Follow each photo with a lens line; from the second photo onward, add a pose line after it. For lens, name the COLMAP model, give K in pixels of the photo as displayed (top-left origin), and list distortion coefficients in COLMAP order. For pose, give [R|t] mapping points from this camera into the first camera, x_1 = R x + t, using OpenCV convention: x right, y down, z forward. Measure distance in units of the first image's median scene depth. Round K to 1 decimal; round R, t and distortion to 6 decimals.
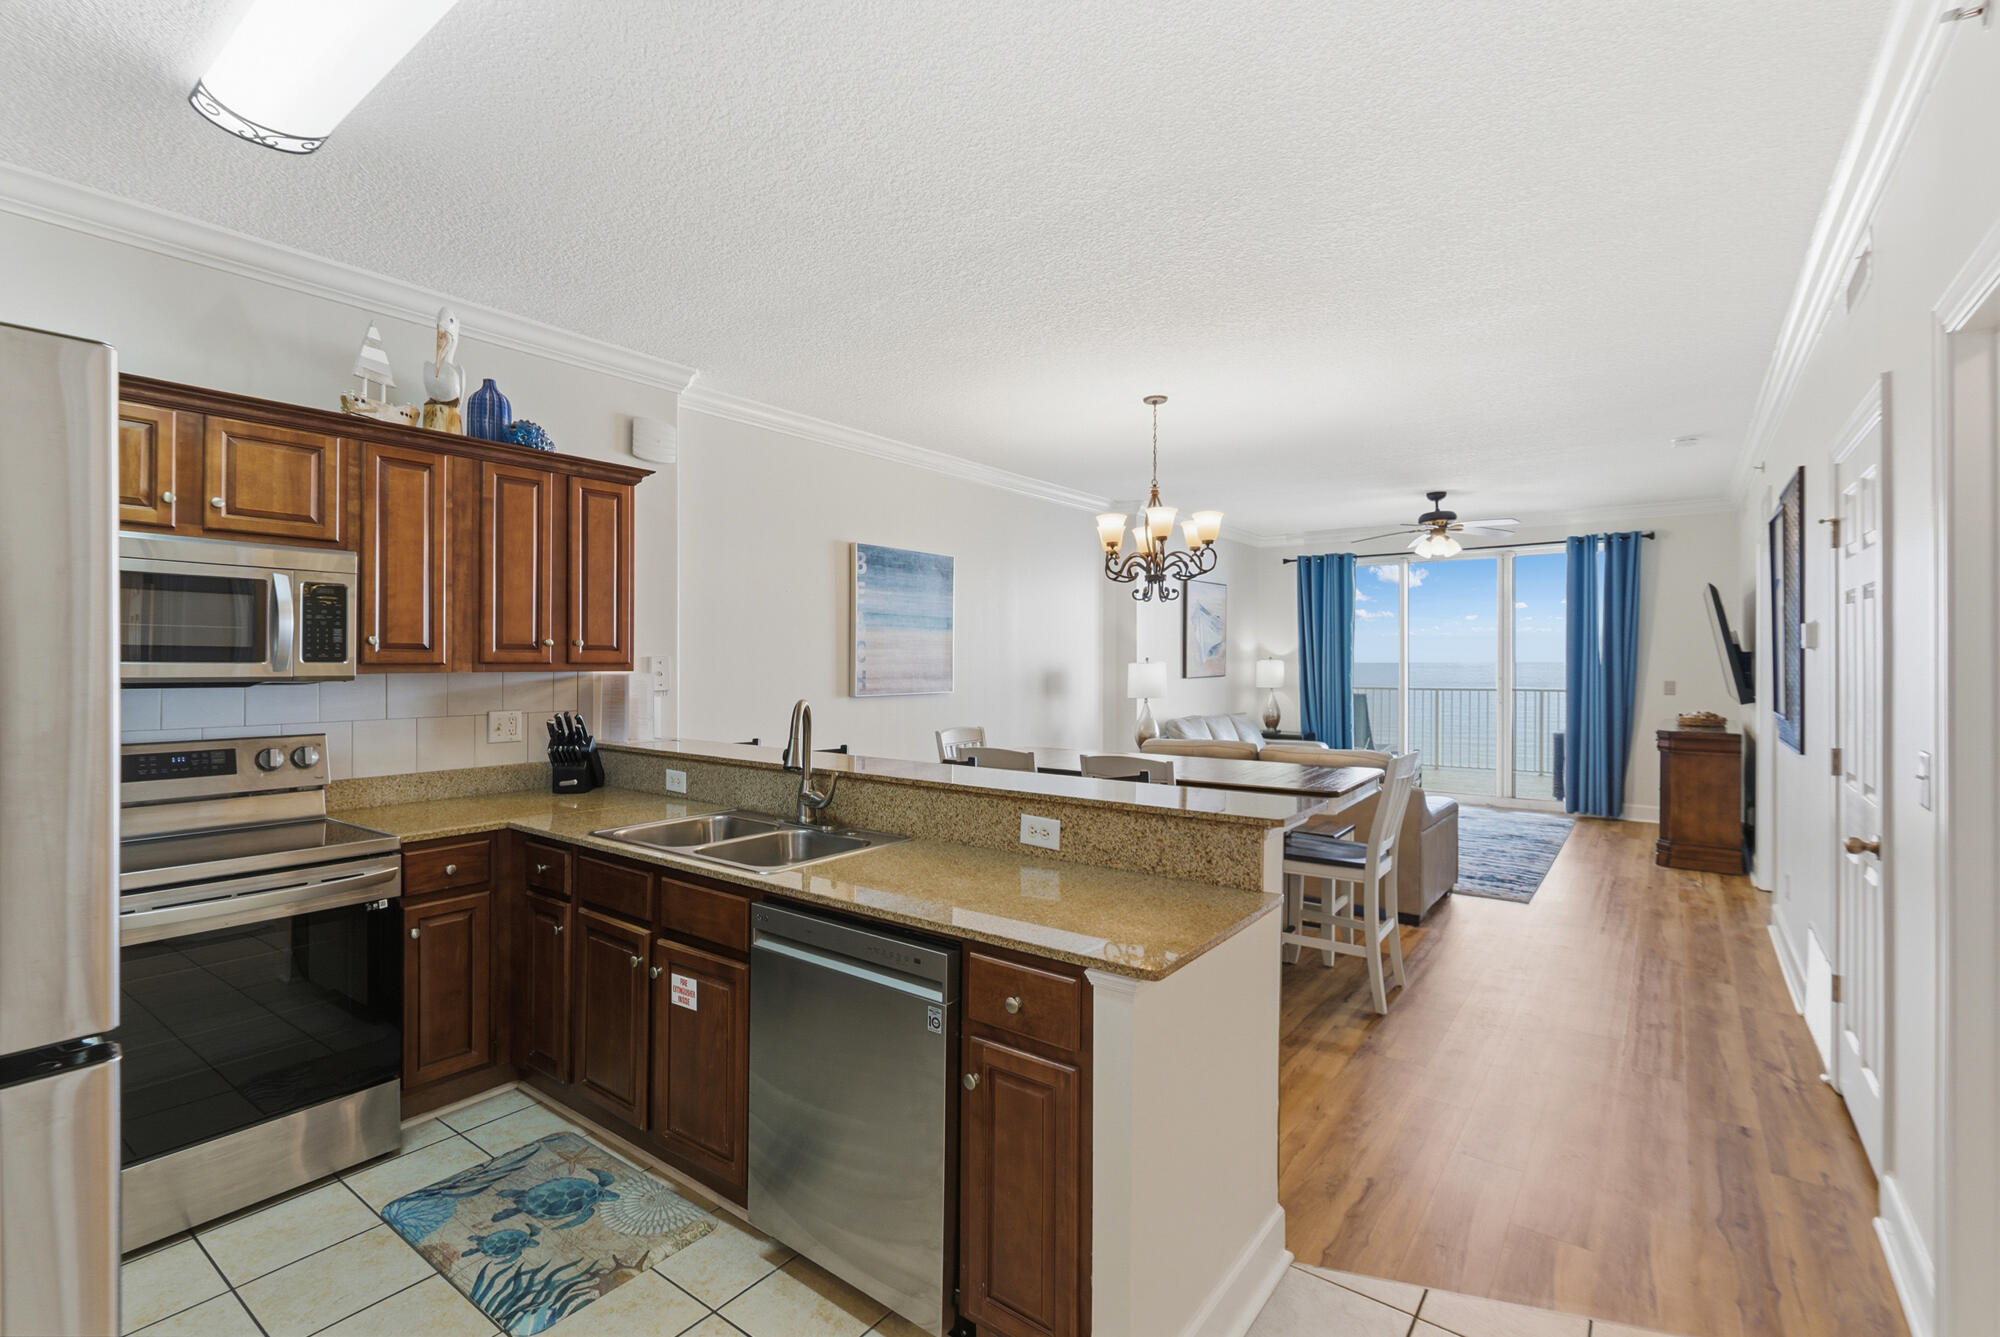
lens RADIAL K [[903.1, 0, 991.1], [0, 903.1, 660.1], [0, 0, 1]] dist [-0.007396, 0.002228]
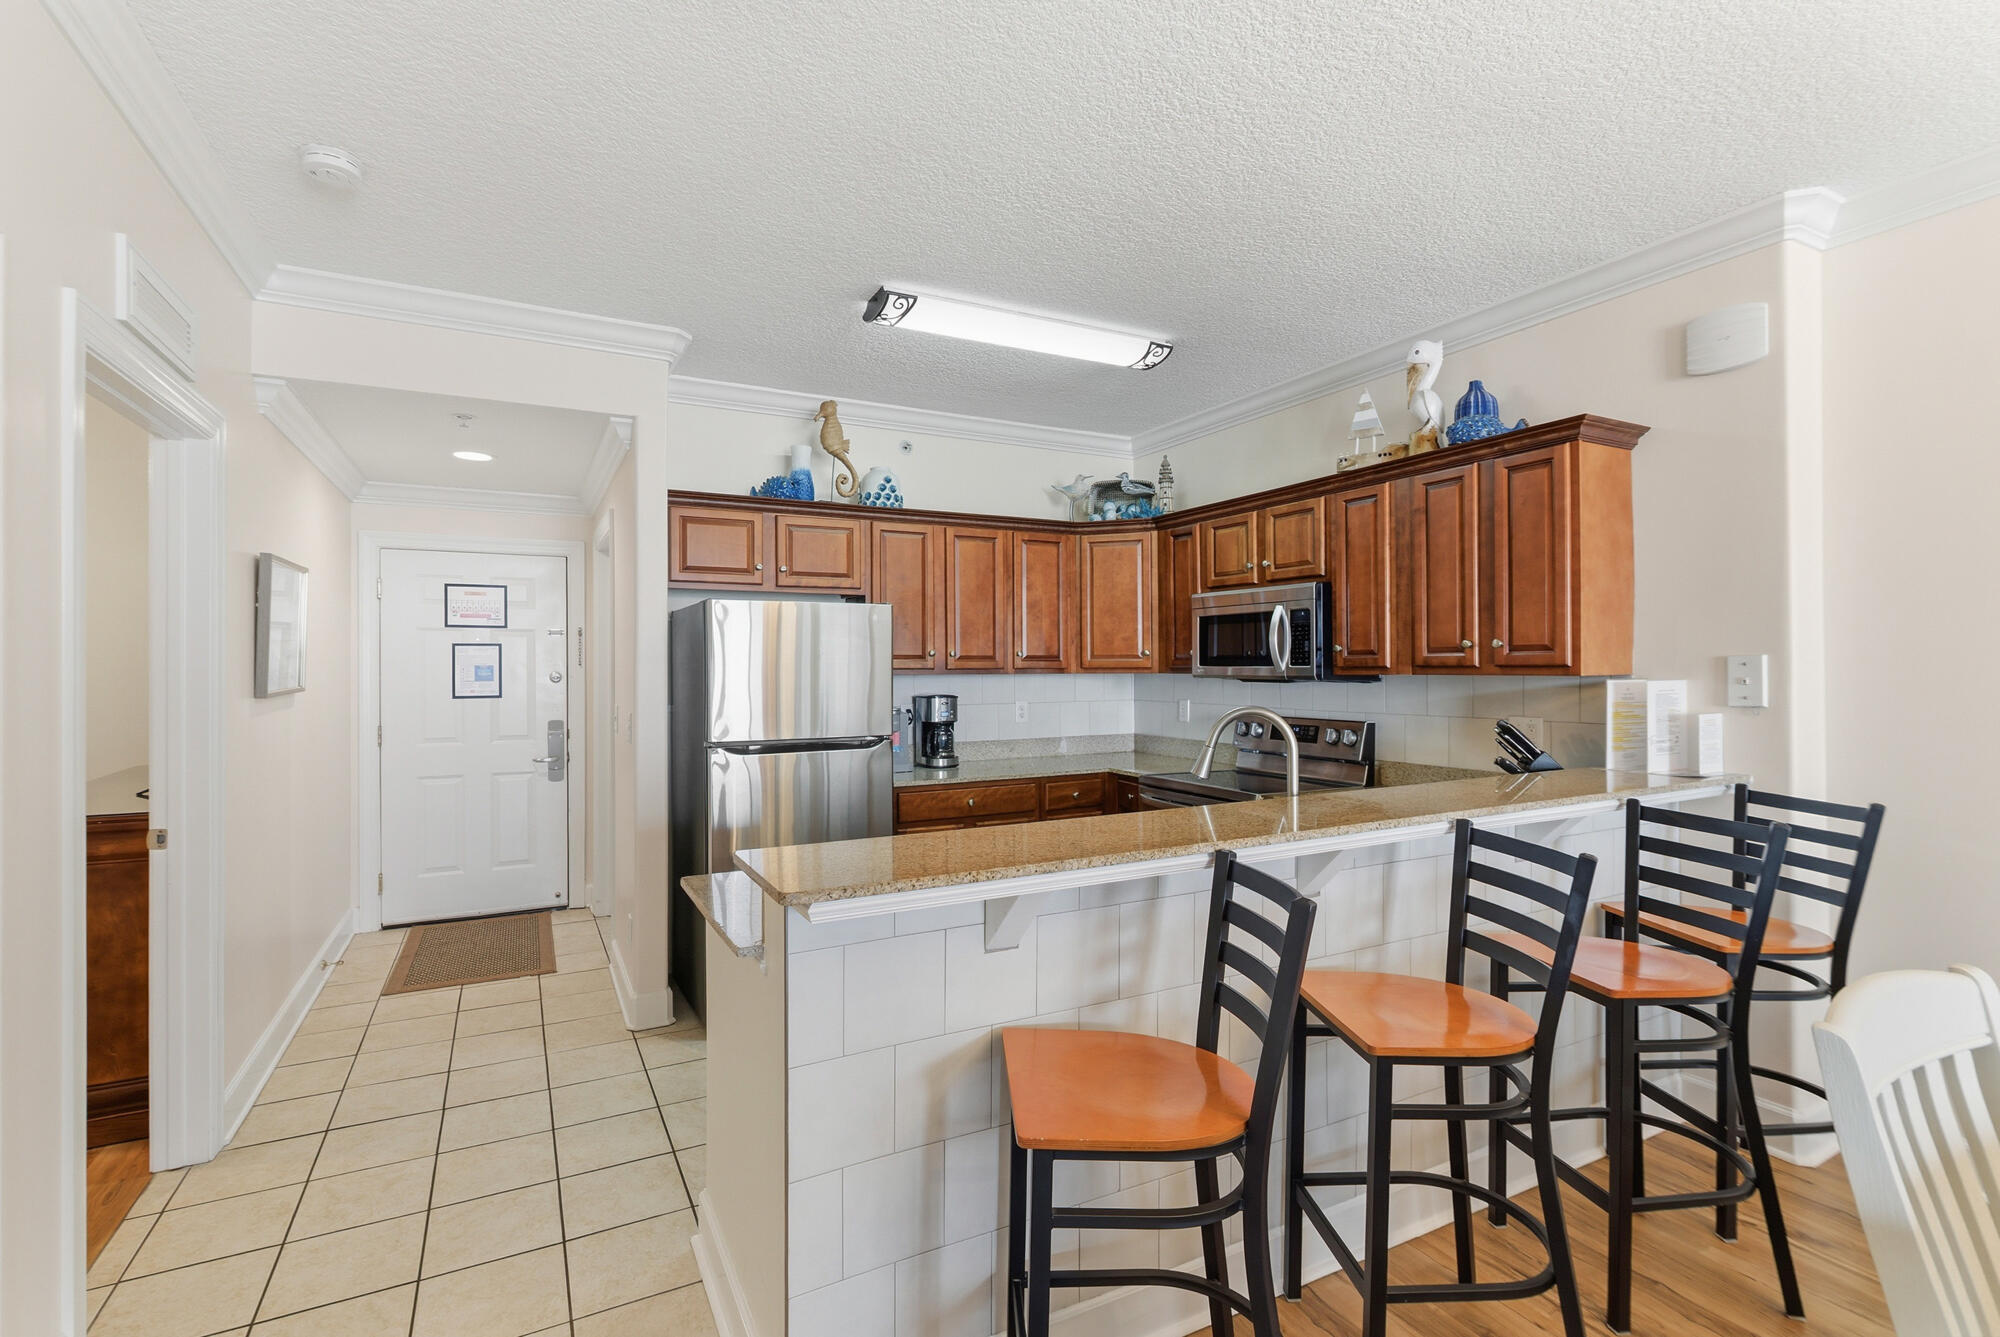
lens RADIAL K [[903.1, 0, 964.6], [0, 903.1, 654.3], [0, 0, 1]] dist [-0.007396, 0.002228]
pose [[-0.448504, -0.011194, -0.893711, 0.558269], [0.006122, 0.999860, -0.015596, 0.002570], [0.893760, -0.012466, -0.448373, 0.900045]]
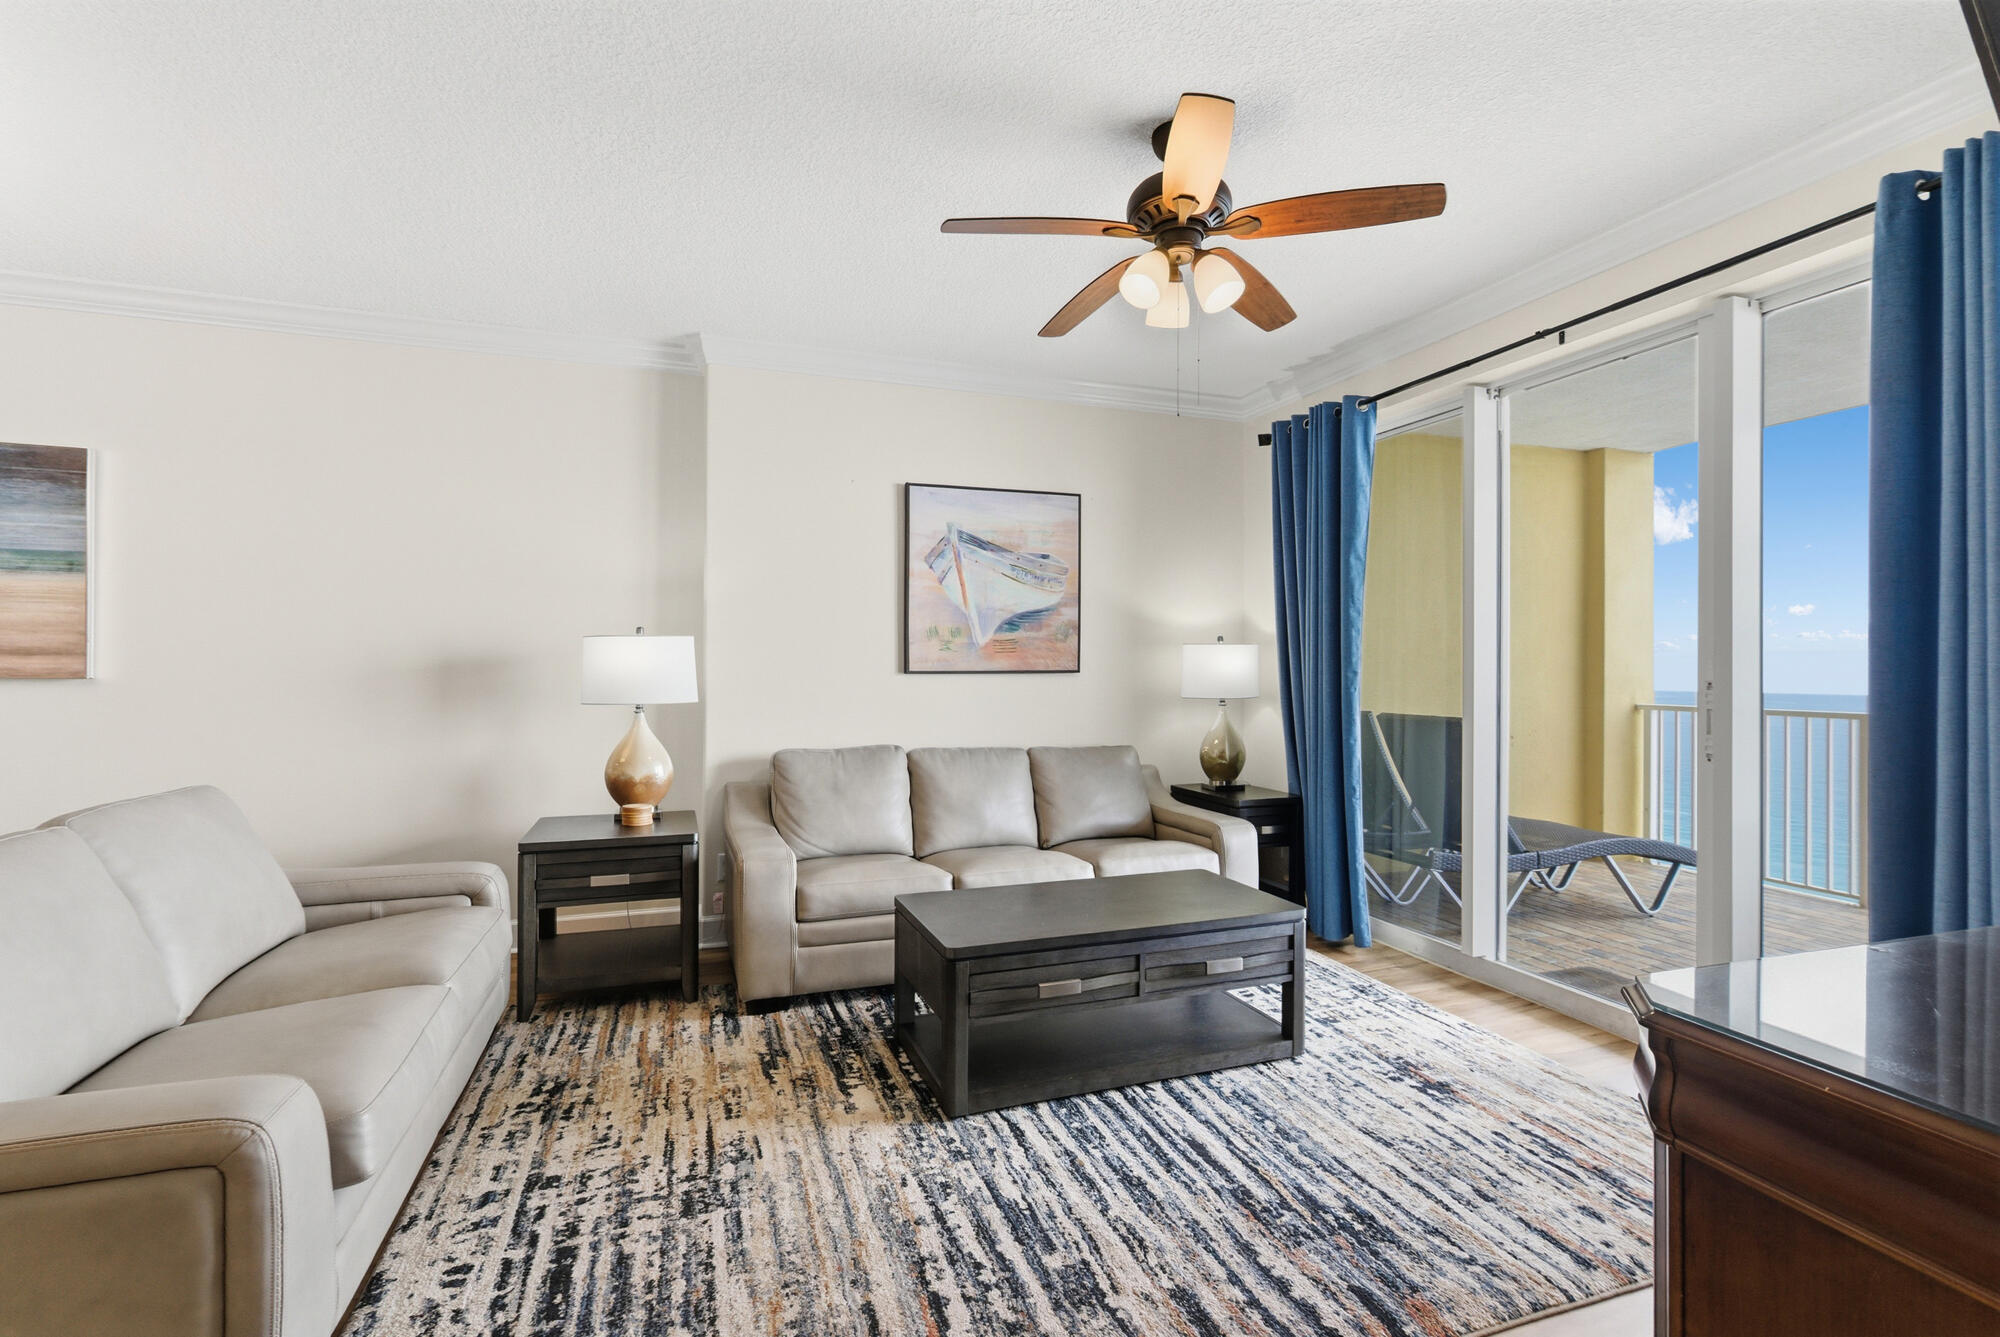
lens RADIAL K [[903.1, 0, 988.7], [0, 903.1, 661.9], [0, 0, 1]] dist [-0.007396, 0.002228]
pose [[0.831578, 0.006890, -0.555365, 1.333732], [-0.009132, 0.999957, -0.001269, 0.035214], [0.555333, 0.006127, 0.831606, 1.442918]]
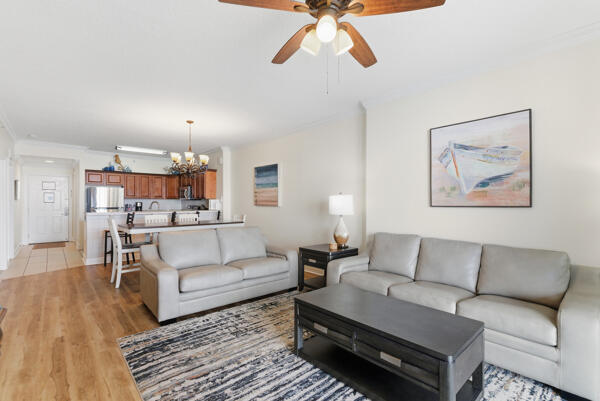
lens RADIAL K [[279.3, 0, 297.2], [0, 279.3, 204.3], [0, 0, 1]] dist [-0.000292, -0.000230]
pose [[-0.204935, 0.007795, -0.978745, 1.567274], [-0.002513, 0.999961, 0.008491, 0.034958], [0.978772, 0.004199, -0.204907, 2.185162]]
